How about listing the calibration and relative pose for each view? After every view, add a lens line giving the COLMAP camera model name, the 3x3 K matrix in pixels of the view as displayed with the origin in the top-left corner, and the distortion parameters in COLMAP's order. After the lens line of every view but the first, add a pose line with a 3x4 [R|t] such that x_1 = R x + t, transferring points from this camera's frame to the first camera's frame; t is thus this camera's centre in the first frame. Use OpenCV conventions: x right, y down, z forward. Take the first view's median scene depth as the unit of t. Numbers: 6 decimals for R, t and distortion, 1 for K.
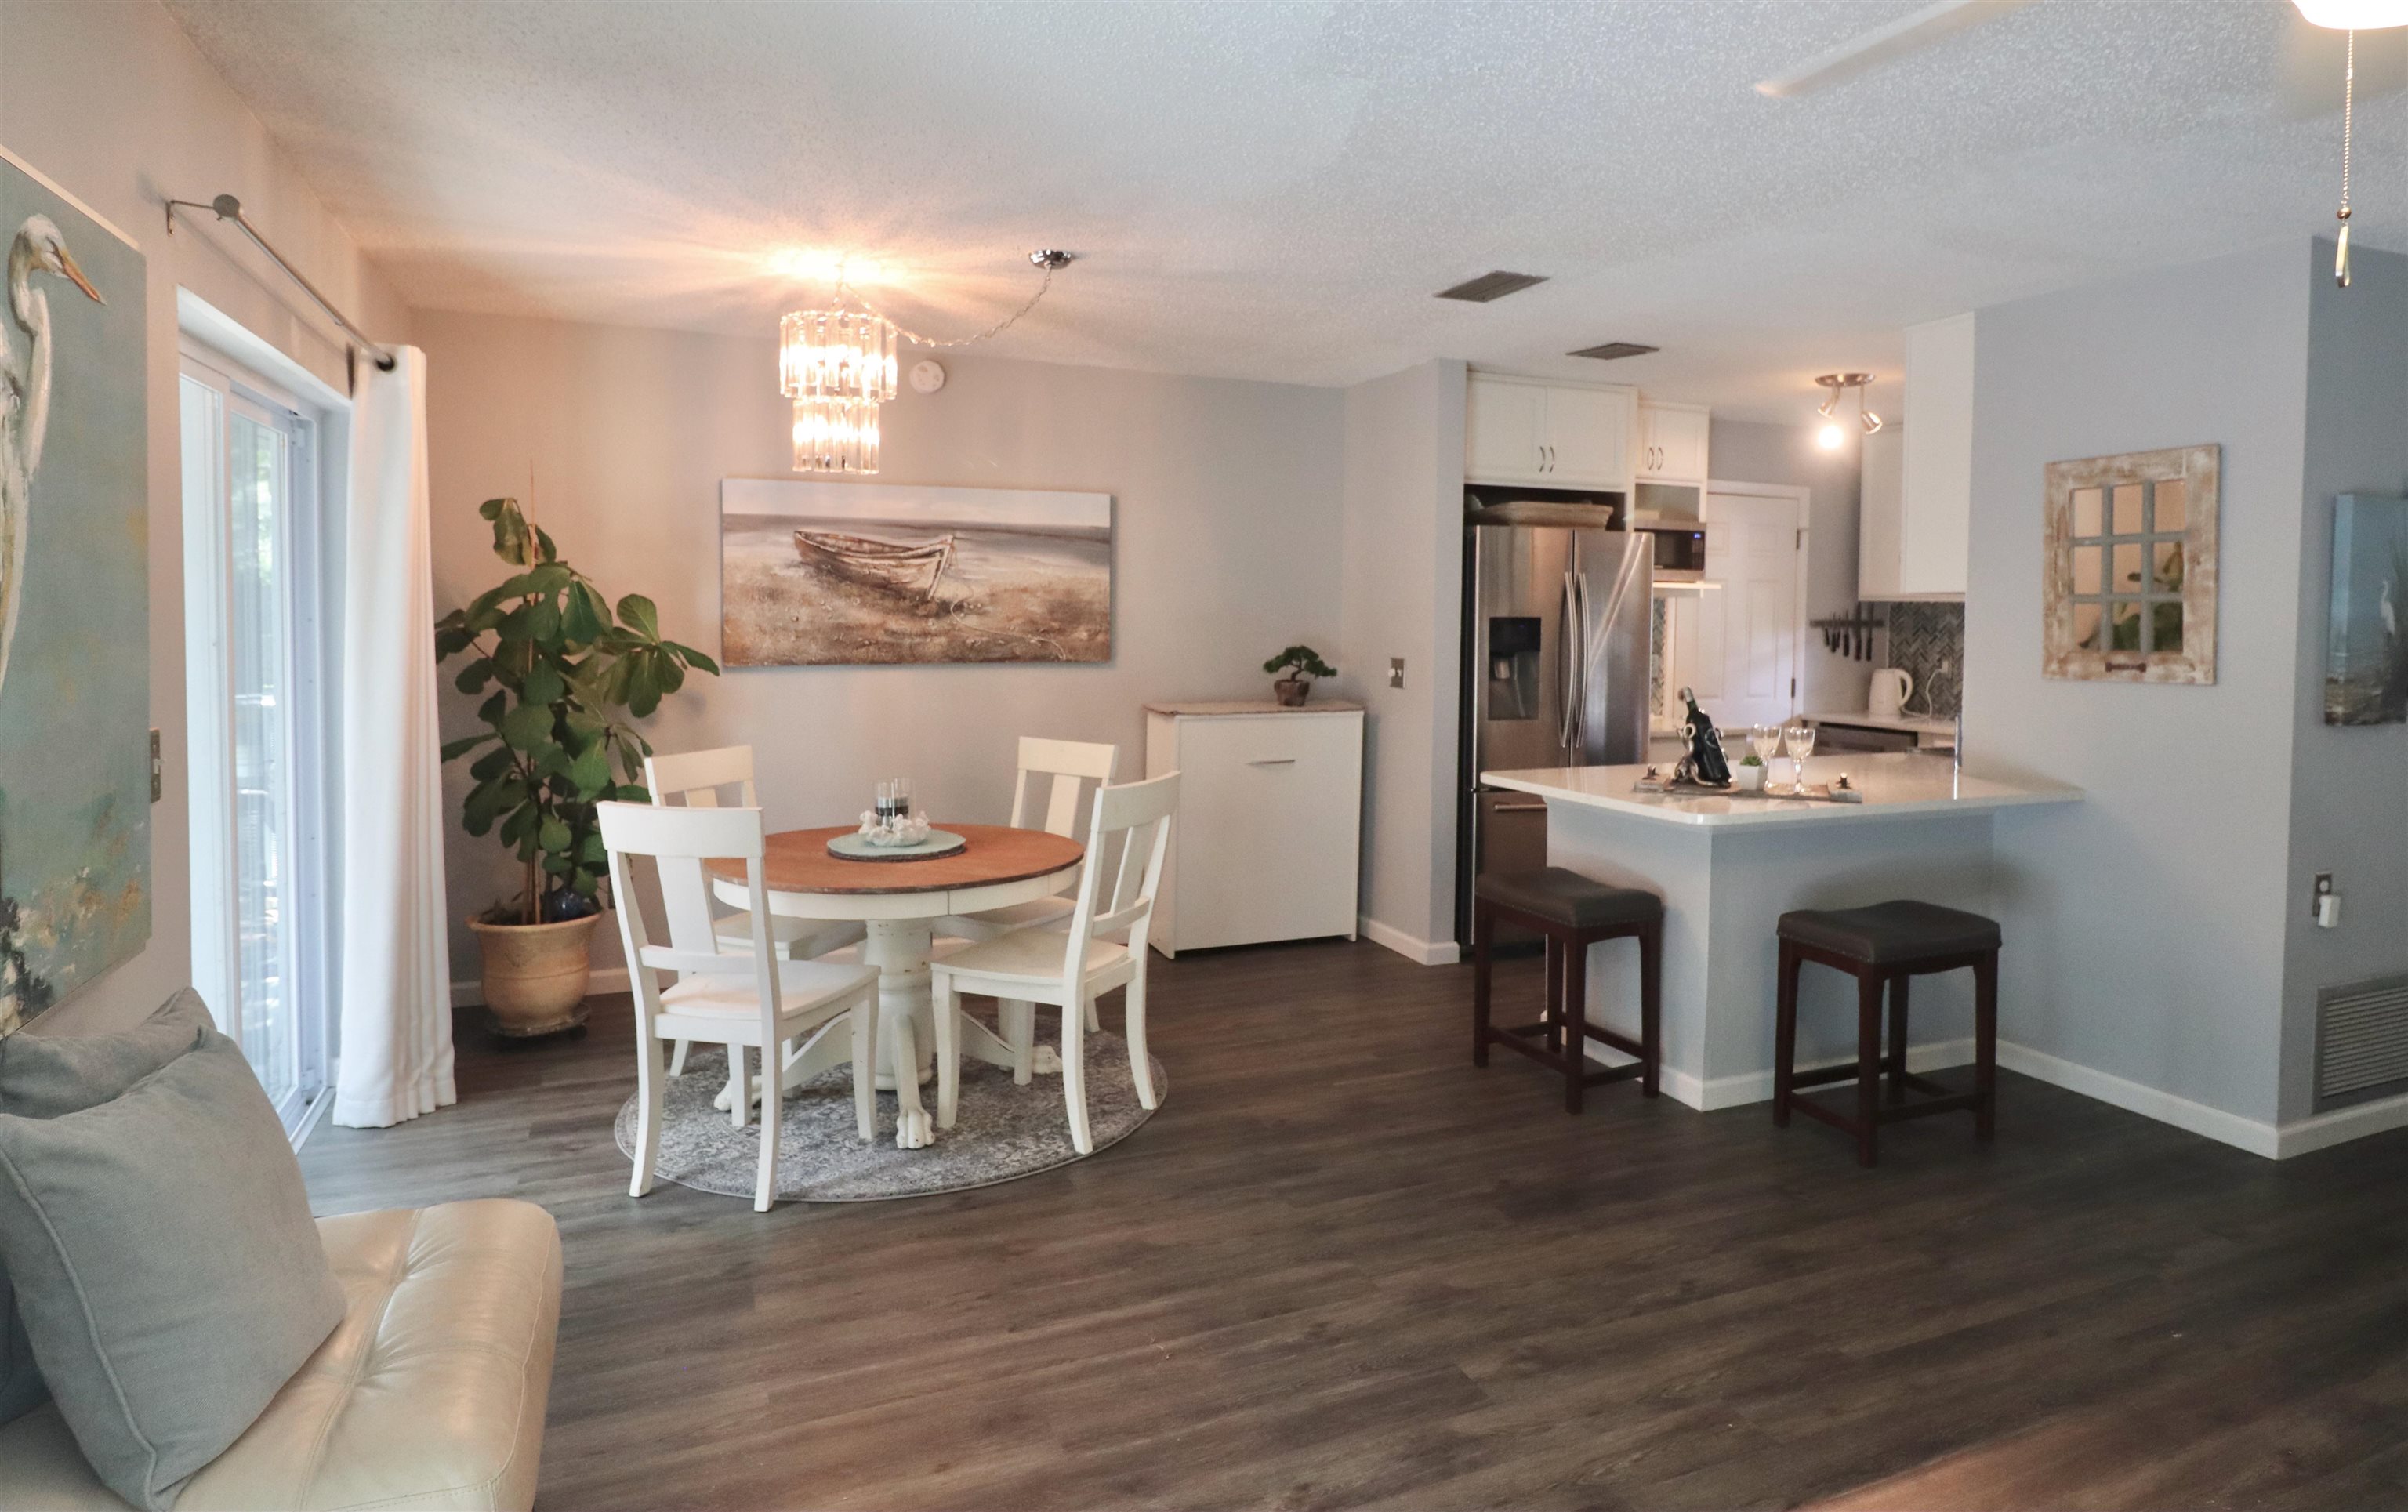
lens RADIAL K [[1341.1, 0, 1206.9], [0, 1341.1, 681.4], [0, 0, 1]] dist [0.000276, -0.000060]
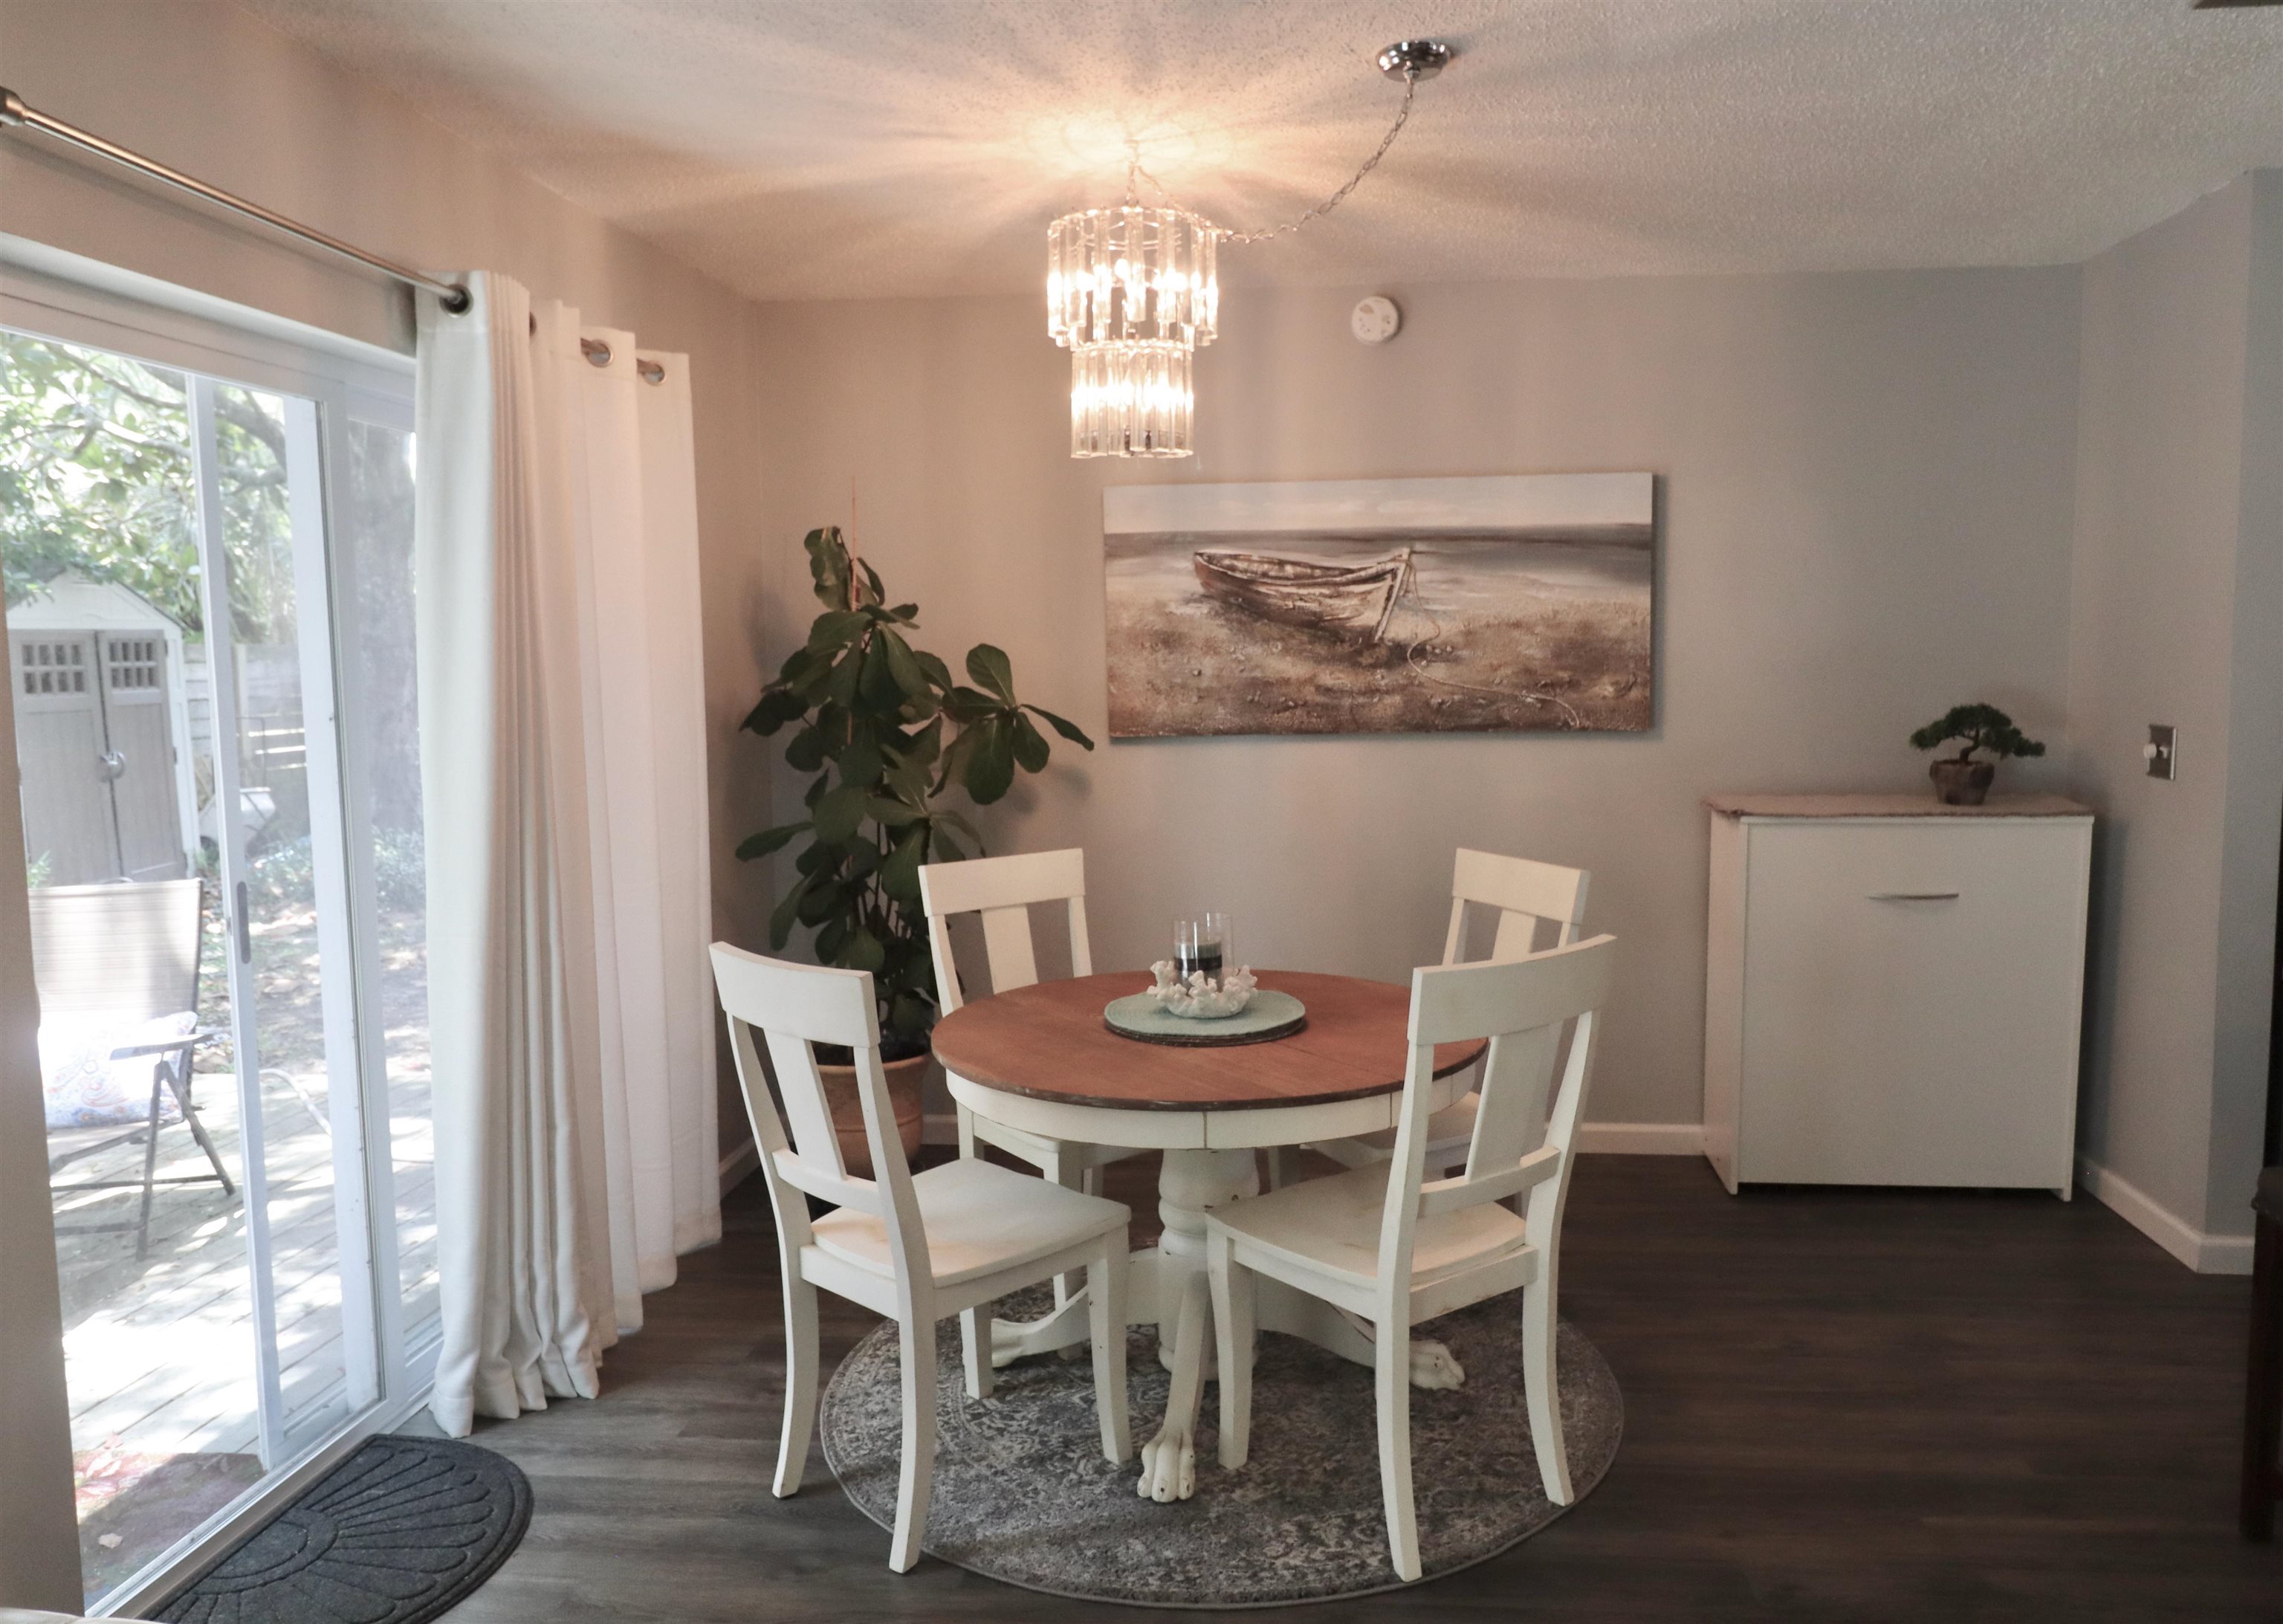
lens RADIAL K [[1607.5, 0, 1141.5], [0, 1607.5, 812.0], [0, 0, 1]] dist [0.006007, -0.002112]
pose [[0.888838, 0.024642, -0.457559, 0.072546], [-0.004190, 0.998948, 0.045660, -0.010313], [0.458203, -0.038667, 0.888006, 0.197614]]
